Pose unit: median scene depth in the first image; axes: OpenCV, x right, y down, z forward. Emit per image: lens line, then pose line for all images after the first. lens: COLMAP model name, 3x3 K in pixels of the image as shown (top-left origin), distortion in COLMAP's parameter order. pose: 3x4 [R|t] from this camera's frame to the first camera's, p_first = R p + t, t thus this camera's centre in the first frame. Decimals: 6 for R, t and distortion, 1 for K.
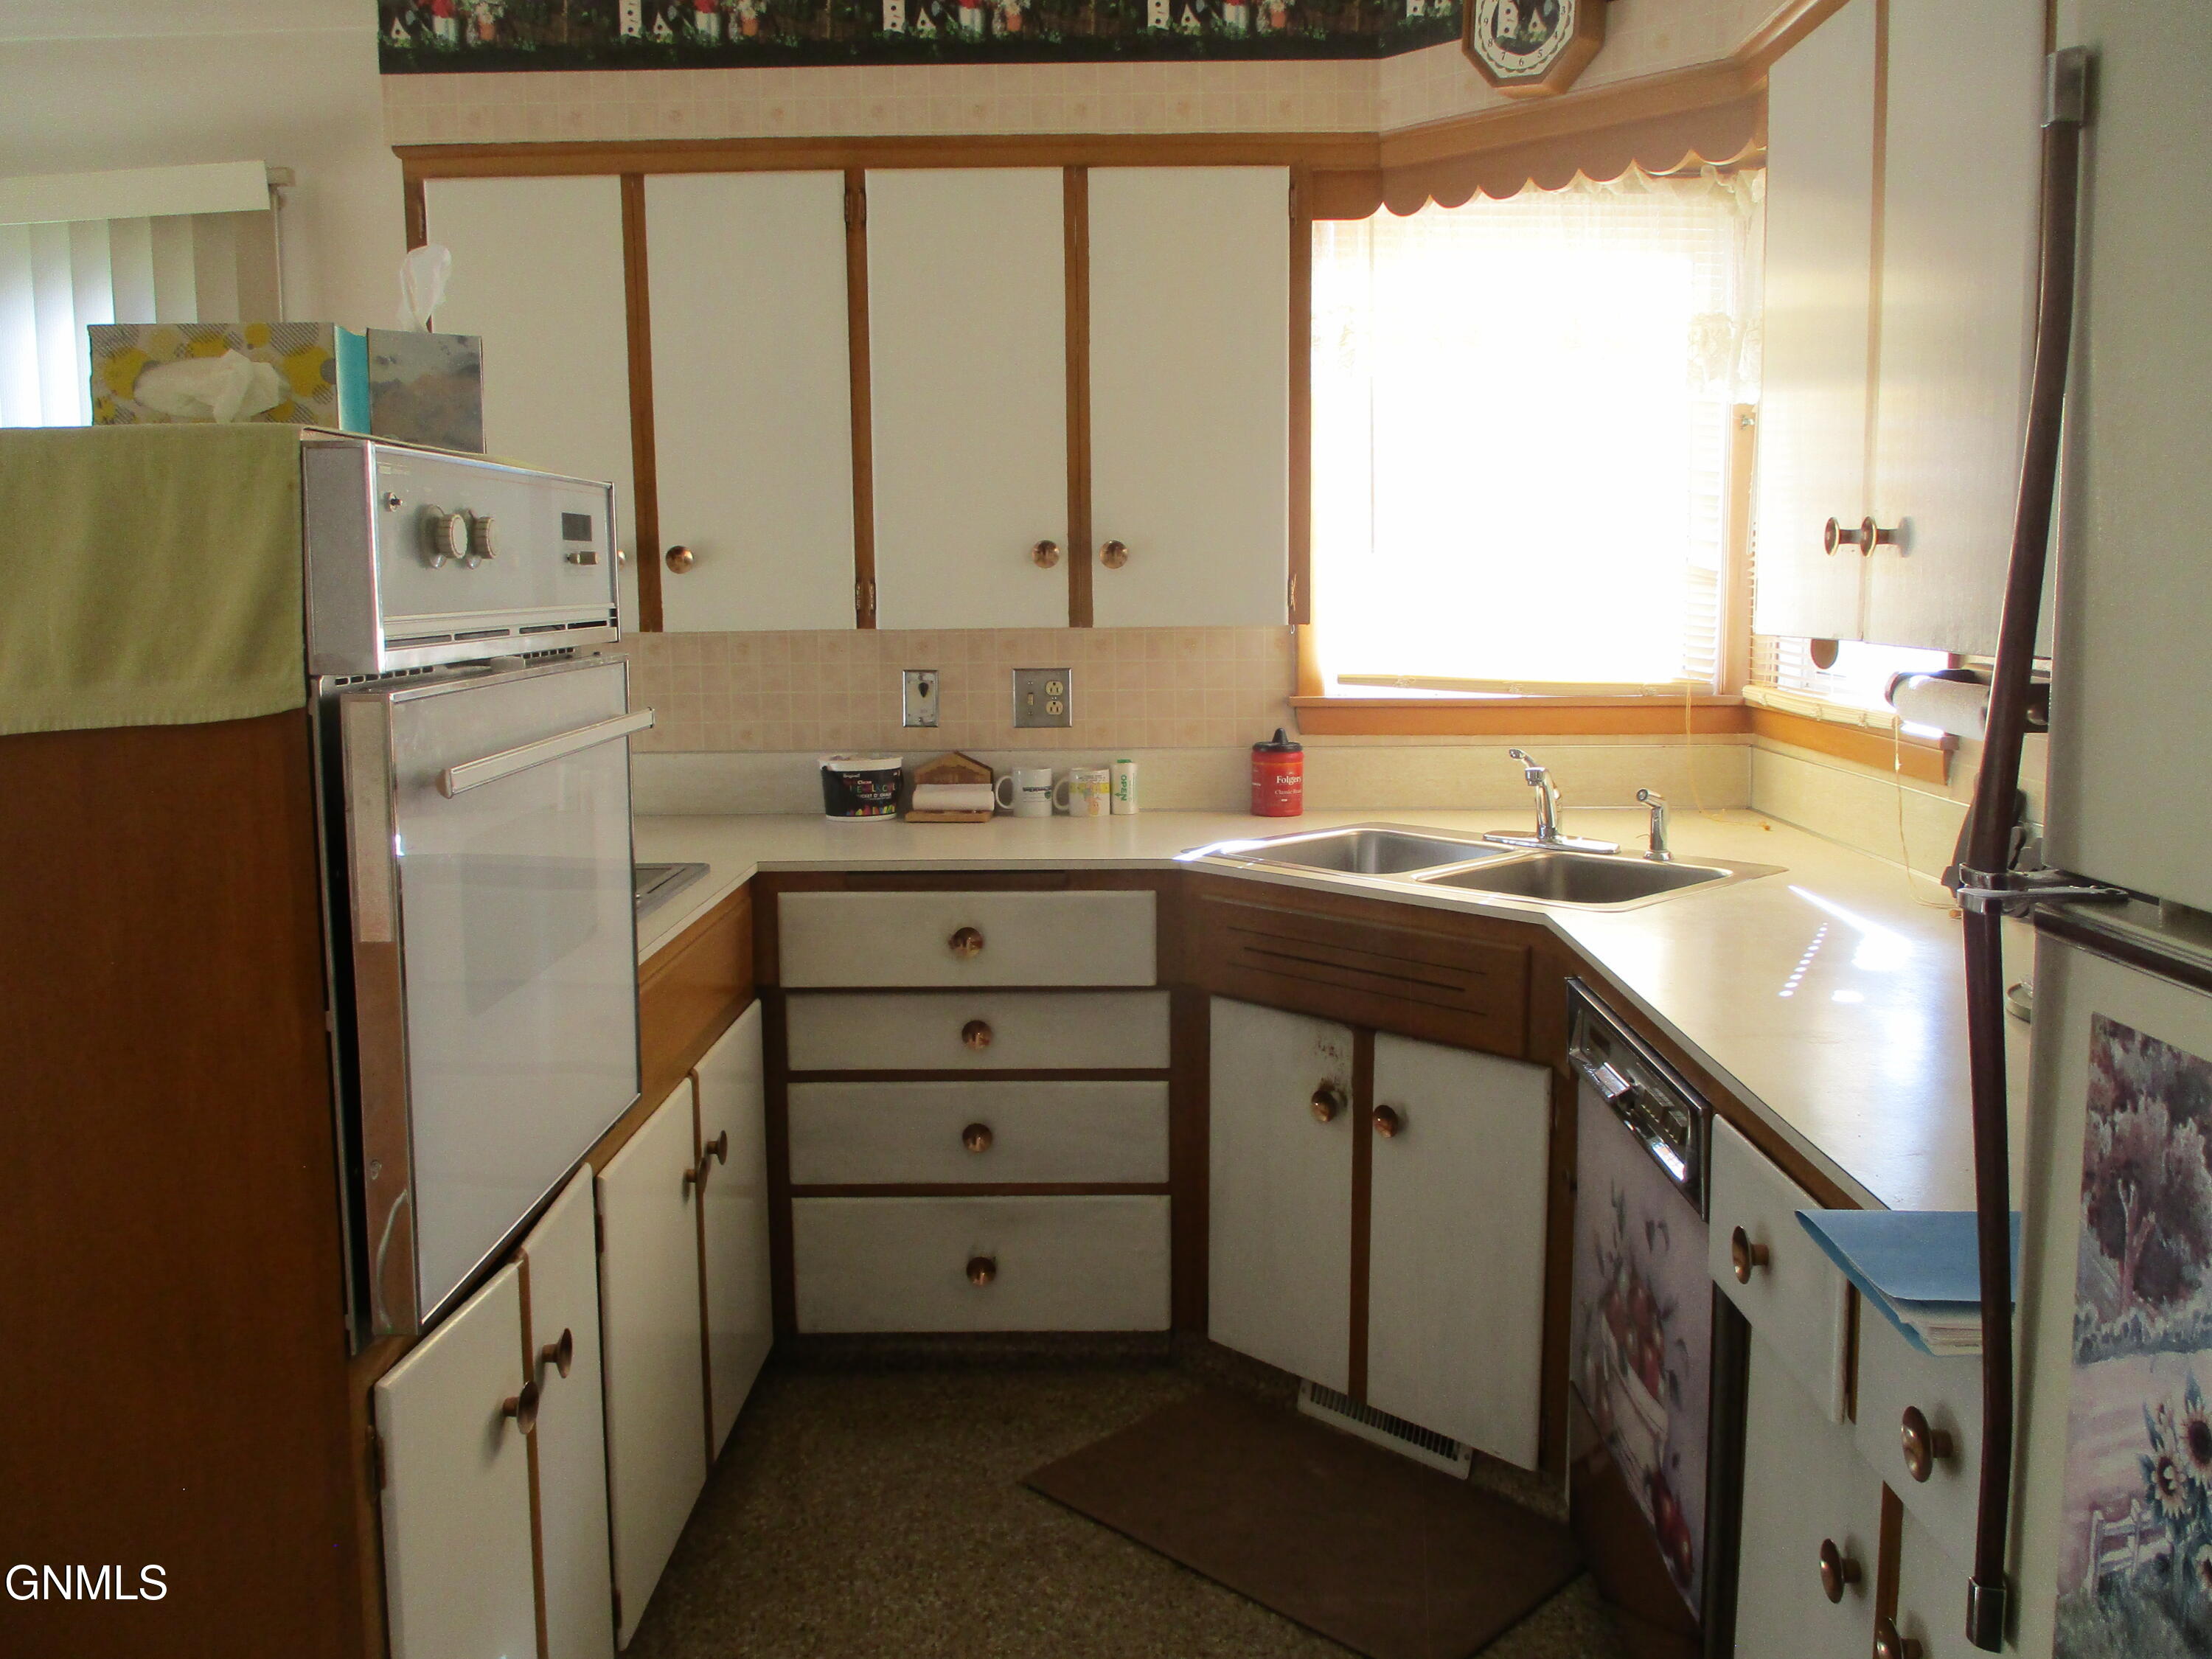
lens RADIAL K [[1927.8, 0, 1101.0], [0, 1927.8, 765.2], [0, 0, 1]] dist [-0.008291, 0.003242]
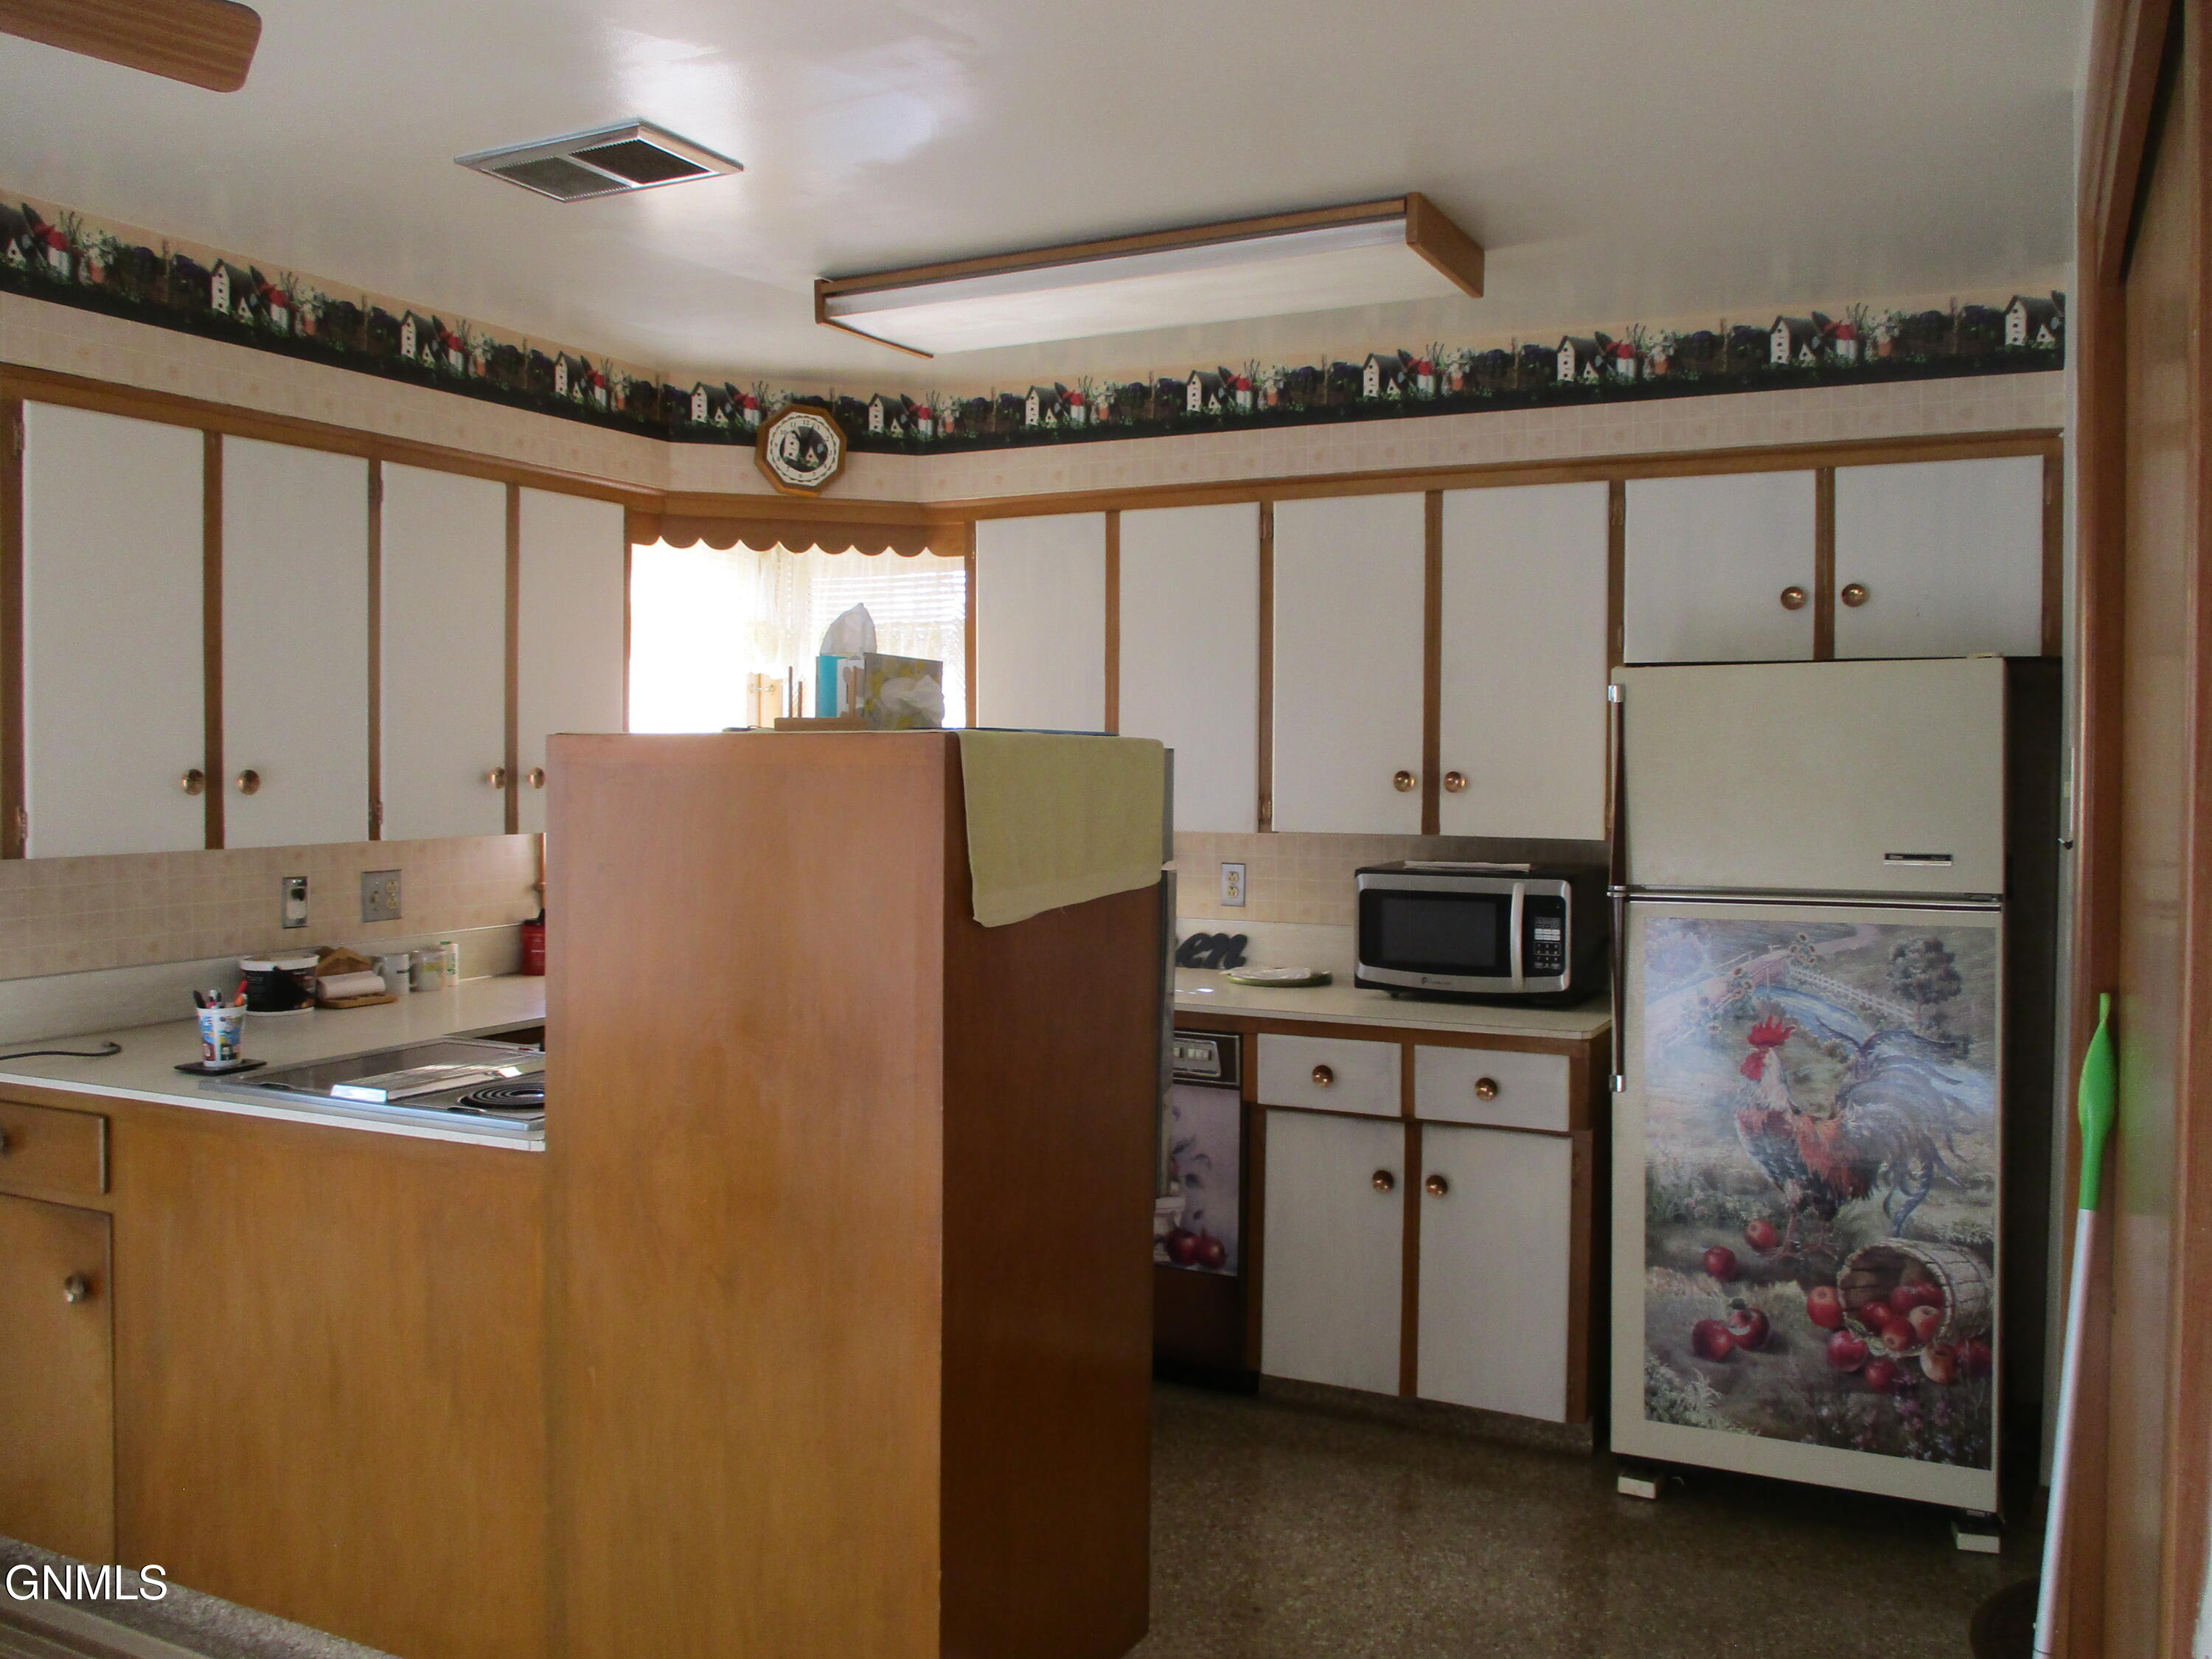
lens RADIAL K [[1927.8, 0, 1101.0], [0, 1927.8, 765.2], [0, 0, 1]] dist [-0.008291, 0.003242]
pose [[0.424208, 0.005552, 0.905548, -1.028244], [0.085842, 0.995232, -0.046315, -0.024742], [-0.901487, 0.097381, 0.421709, 0.103975]]
